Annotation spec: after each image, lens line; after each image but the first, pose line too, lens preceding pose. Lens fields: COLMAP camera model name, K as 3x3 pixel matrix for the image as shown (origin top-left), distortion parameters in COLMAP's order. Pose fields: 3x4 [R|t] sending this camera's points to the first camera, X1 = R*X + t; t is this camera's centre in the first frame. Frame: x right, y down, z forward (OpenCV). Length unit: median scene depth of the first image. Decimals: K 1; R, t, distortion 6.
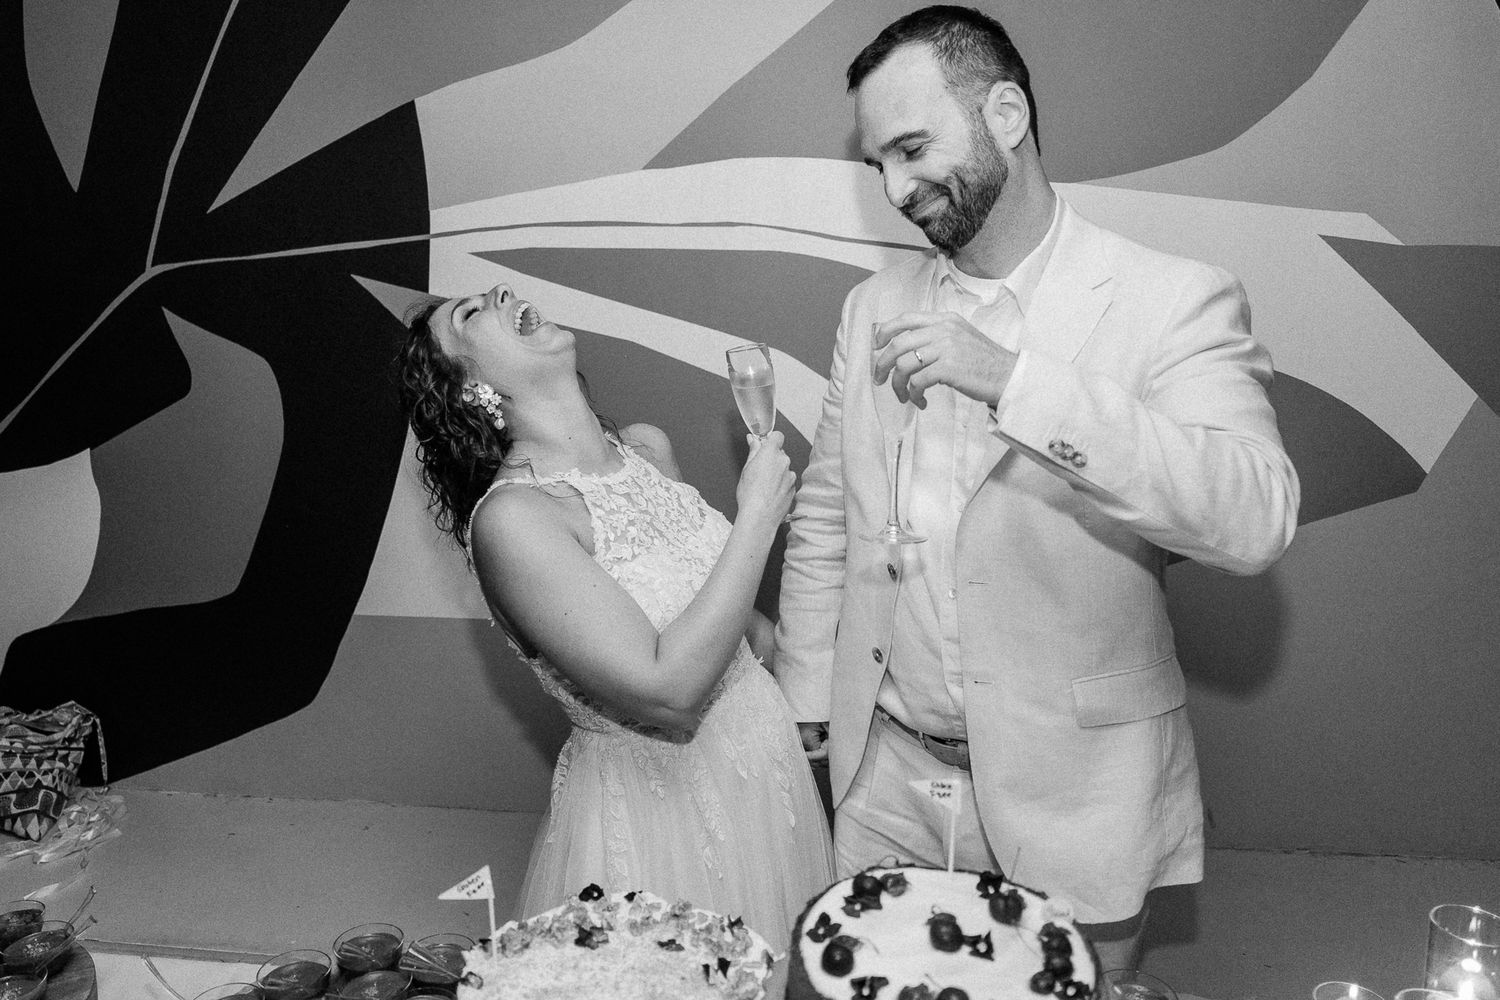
lens RADIAL K [[1272.5, 0, 656.6], [0, 1272.5, 498.5], [0, 0, 1]] dist [-0.007362, -0.007583]
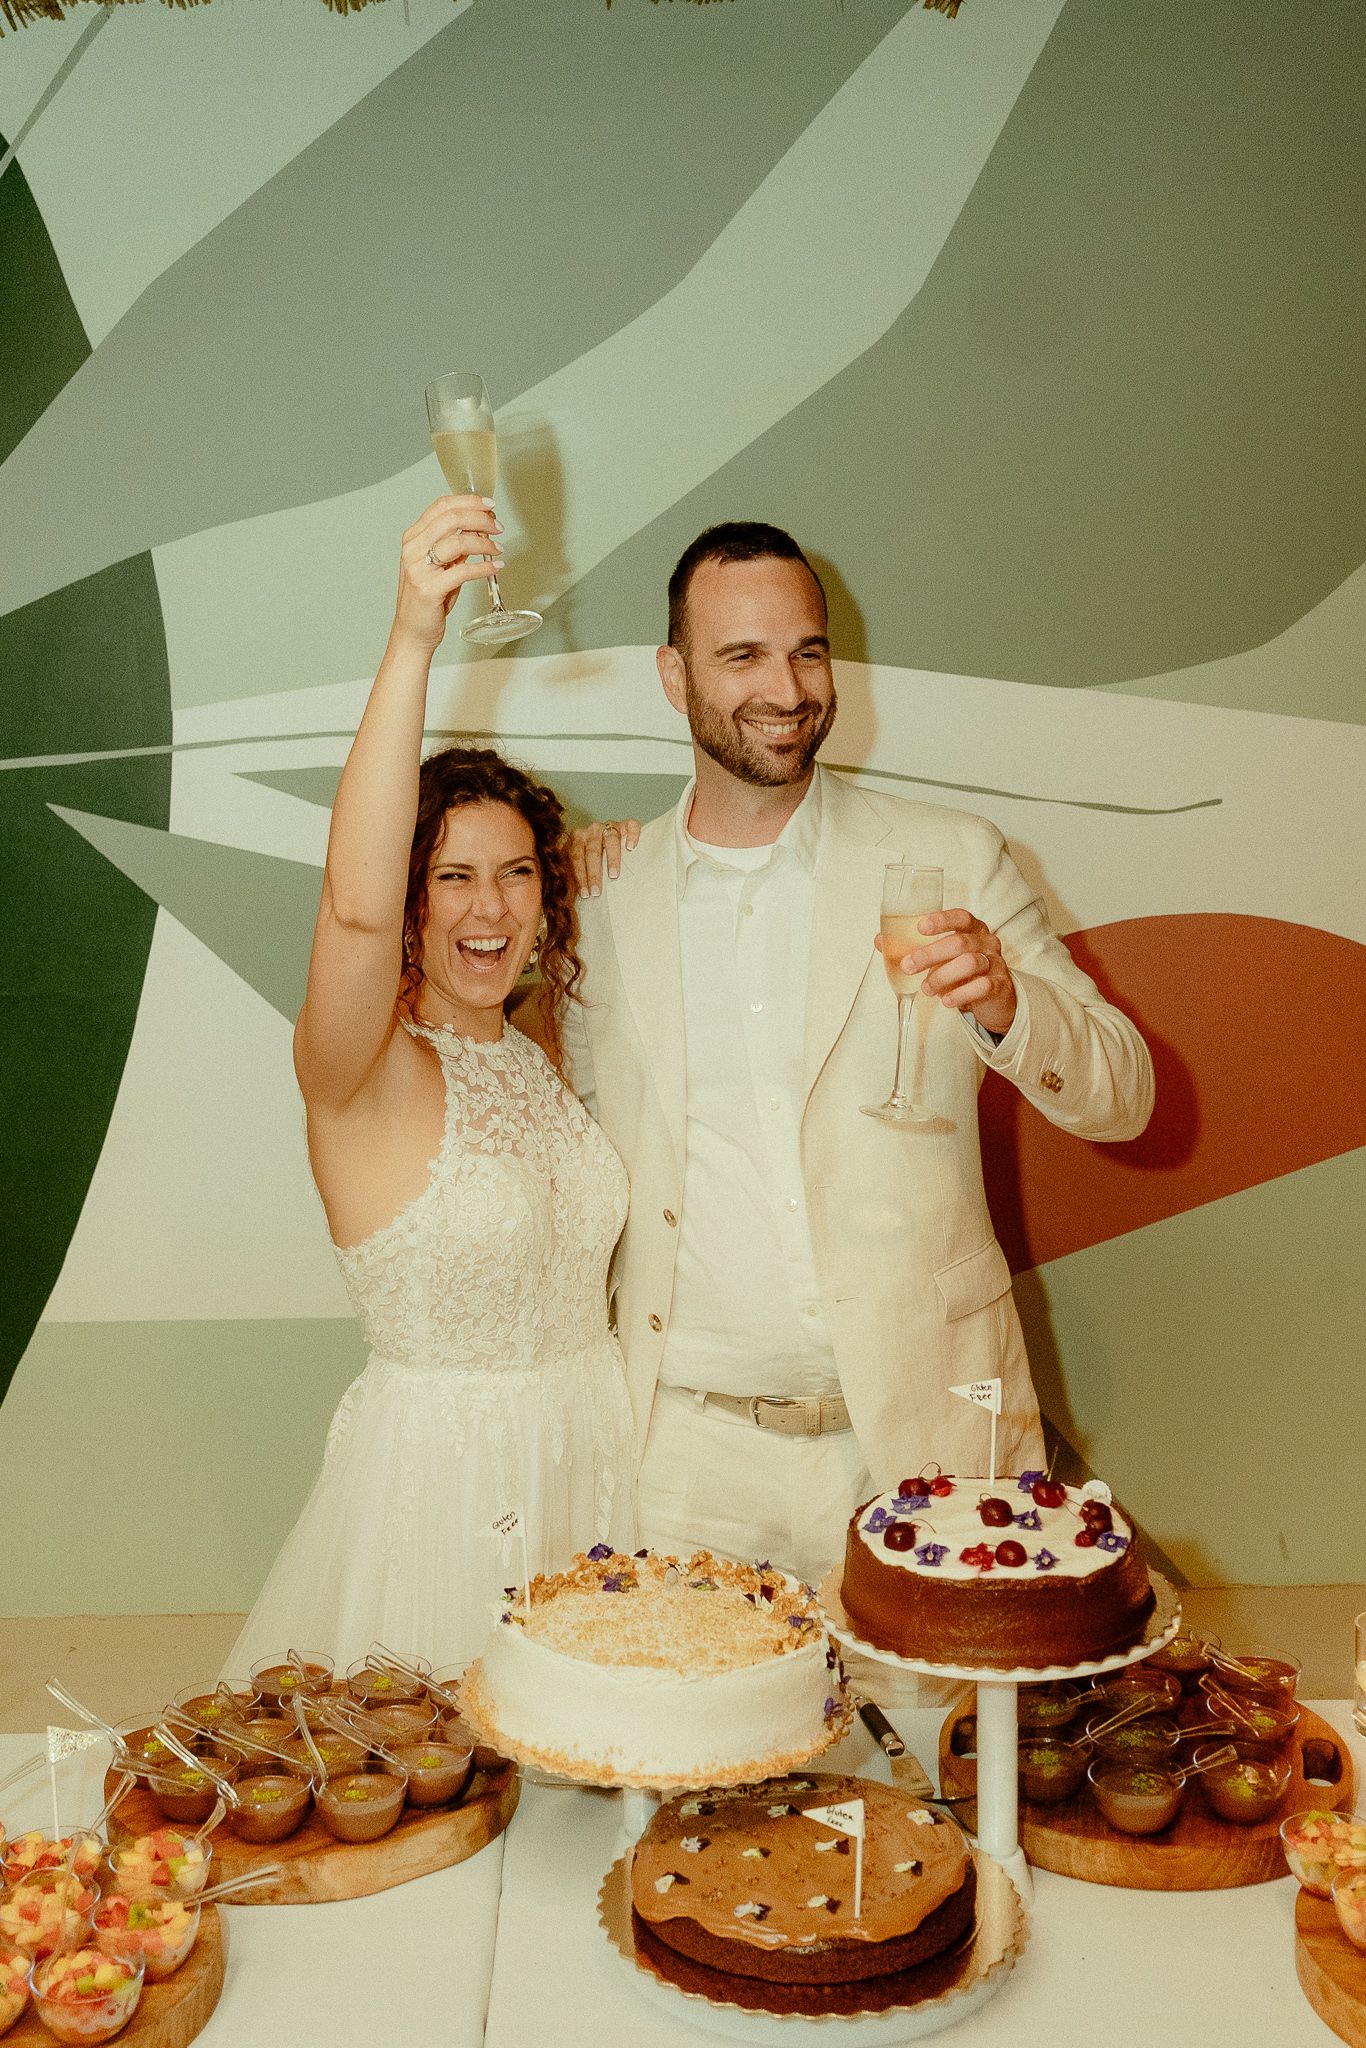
lens RADIAL K [[3163.2, 0, 595.0], [0, 3163.2, 892.9], [0, 0, 1]] dist [0.004123, 0.000000]
pose [[0.985942, -0.012637, 0.166607, -0.443171], [0.026034, 0.996577, -0.078469, 0.019648], [-0.165045, 0.081703, 0.982896, -1.310120]]
